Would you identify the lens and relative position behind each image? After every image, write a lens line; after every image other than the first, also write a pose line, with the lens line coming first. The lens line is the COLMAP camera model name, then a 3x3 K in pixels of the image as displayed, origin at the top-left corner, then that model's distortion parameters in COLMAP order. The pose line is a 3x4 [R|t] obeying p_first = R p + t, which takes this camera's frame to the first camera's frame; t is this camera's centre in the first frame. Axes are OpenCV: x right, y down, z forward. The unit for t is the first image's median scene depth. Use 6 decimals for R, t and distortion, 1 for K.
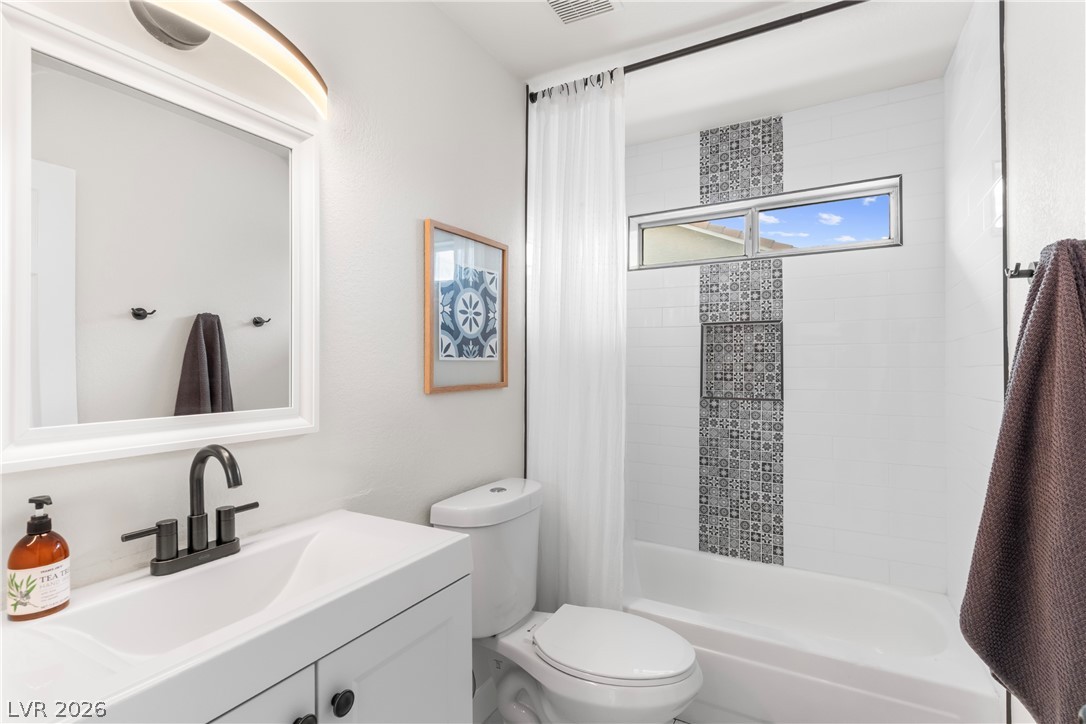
lens RADIAL K [[498.2, 0, 549.7], [0, 498.2, 370.1], [0, 0, 1]] dist [0.000469, 0.000006]
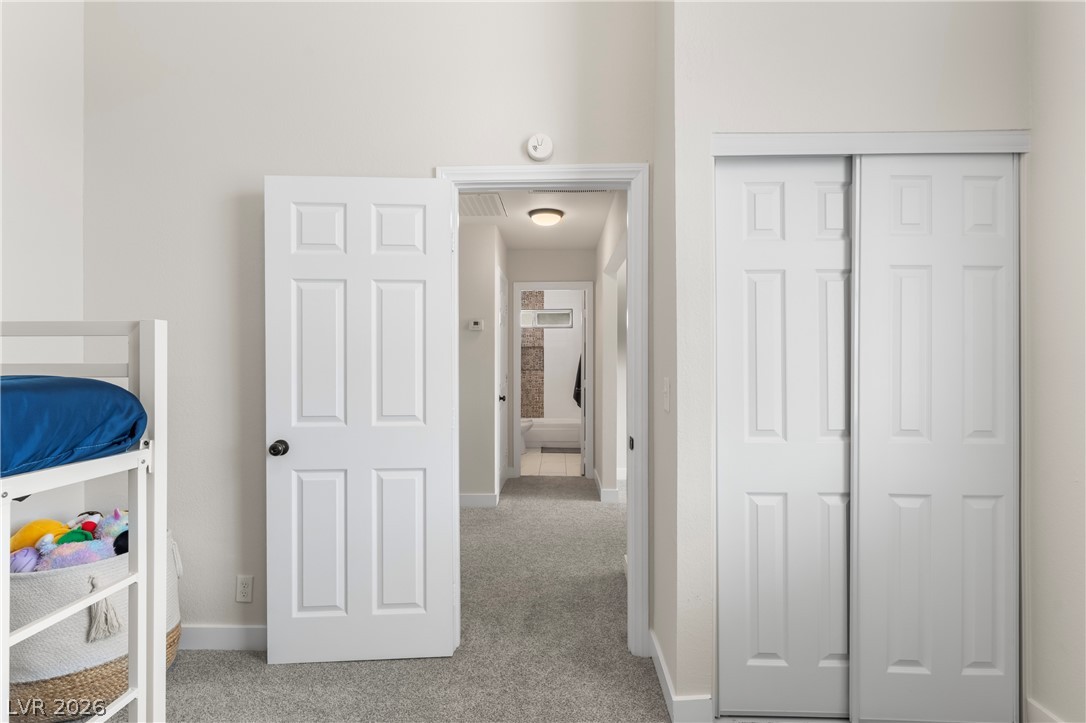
lens RADIAL K [[498.2, 0, 544.3], [0, 498.2, 360.5], [0, 0, 1]] dist [0.000469, 0.000006]
pose [[0.896022, 0.001011, 0.444008, -1.023489], [-0.002132, 0.999996, 0.002025, -0.011567], [-0.444004, -0.002761, 0.896020, -2.019353]]
